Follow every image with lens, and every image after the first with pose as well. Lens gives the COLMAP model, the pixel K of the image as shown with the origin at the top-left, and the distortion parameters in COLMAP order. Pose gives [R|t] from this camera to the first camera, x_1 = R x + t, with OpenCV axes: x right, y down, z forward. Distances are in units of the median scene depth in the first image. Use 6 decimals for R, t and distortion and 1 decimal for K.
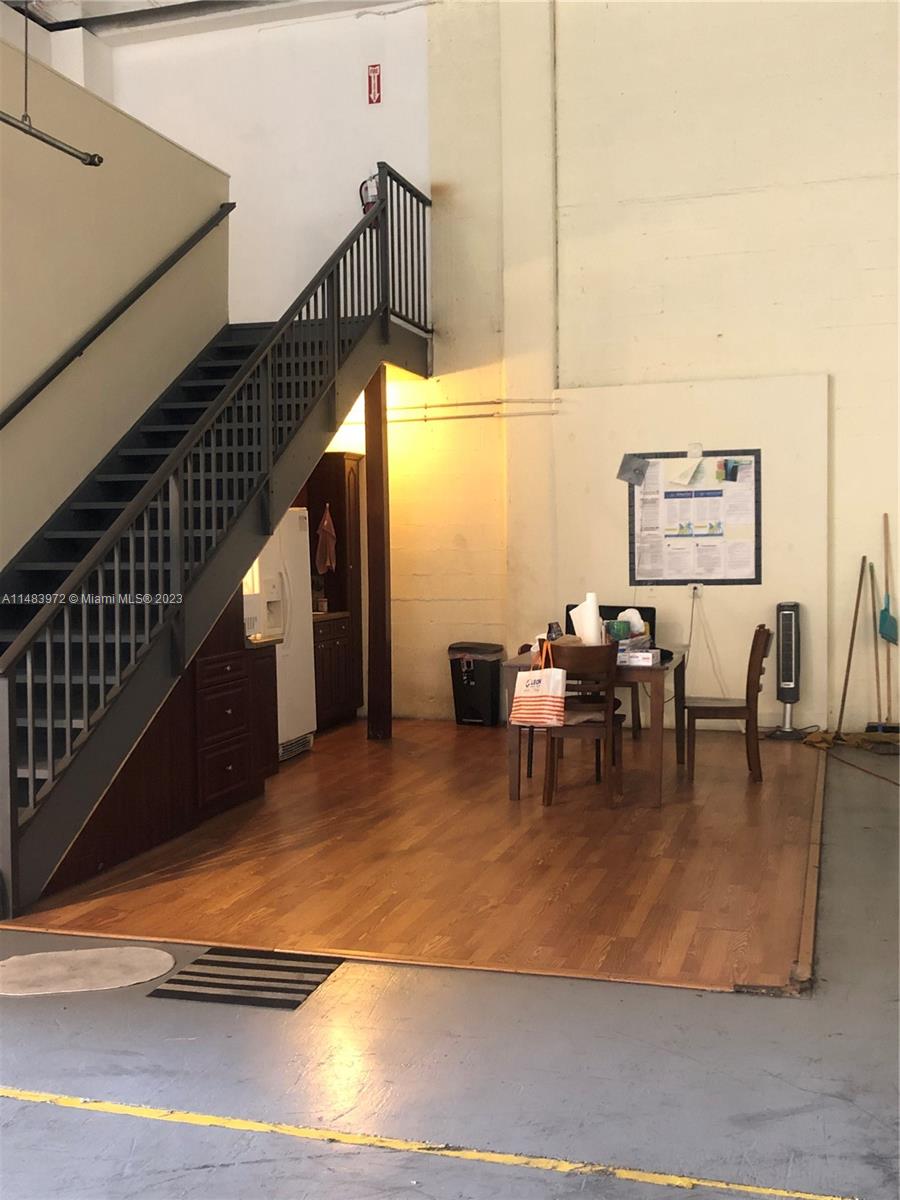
lens RADIAL K [[1255.1, 0, 449.4], [0, 1255.1, 599.5], [0, 0, 1]] dist [0.052724, 0.000000]
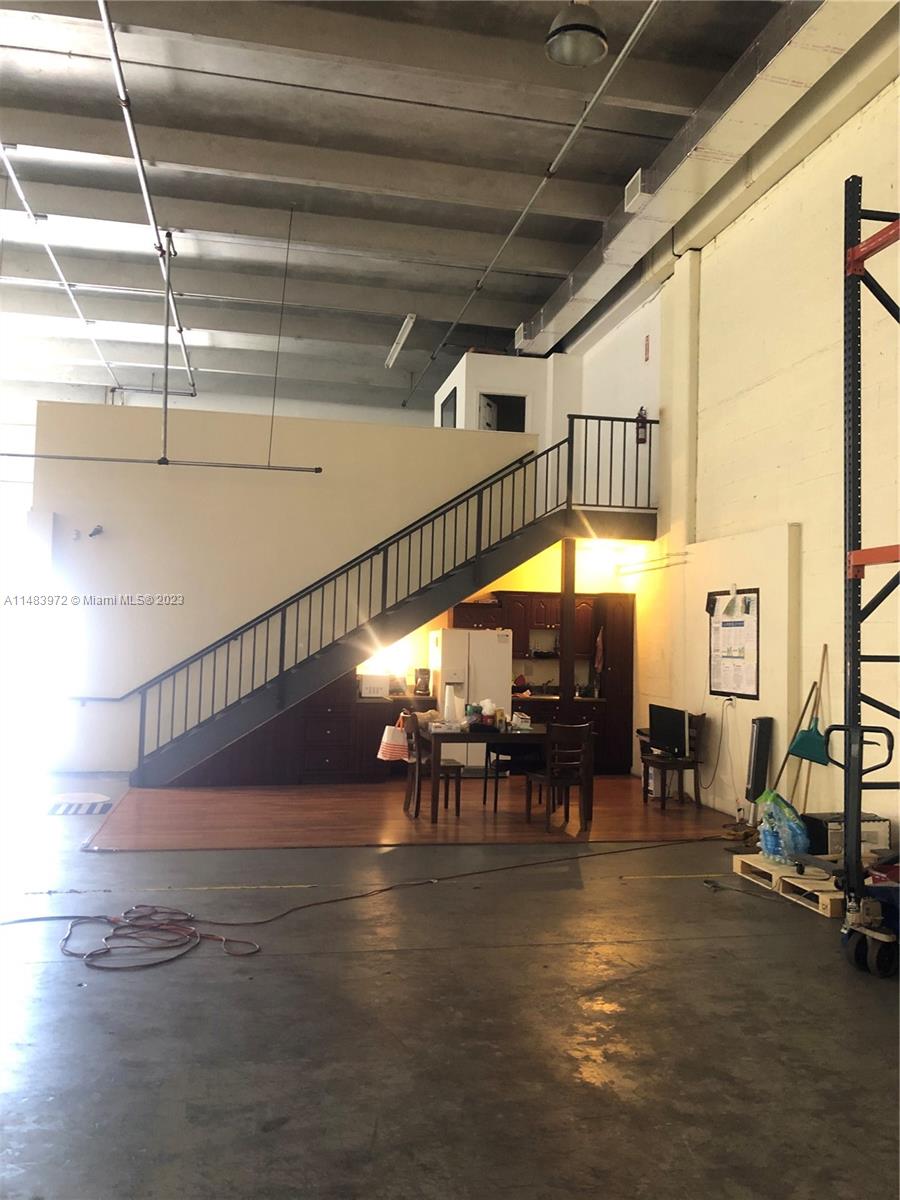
lens RADIAL K [[985.6, 0, 450.5], [0, 985.6, 597.4], [0, 0, 1]] dist [-0.000064, -0.000282]
pose [[0.482533, -0.012315, -0.875791, 0.919472], [-0.069907, 0.996170, -0.052524, -0.039460], [0.873084, 0.086569, 0.479824, 0.286475]]
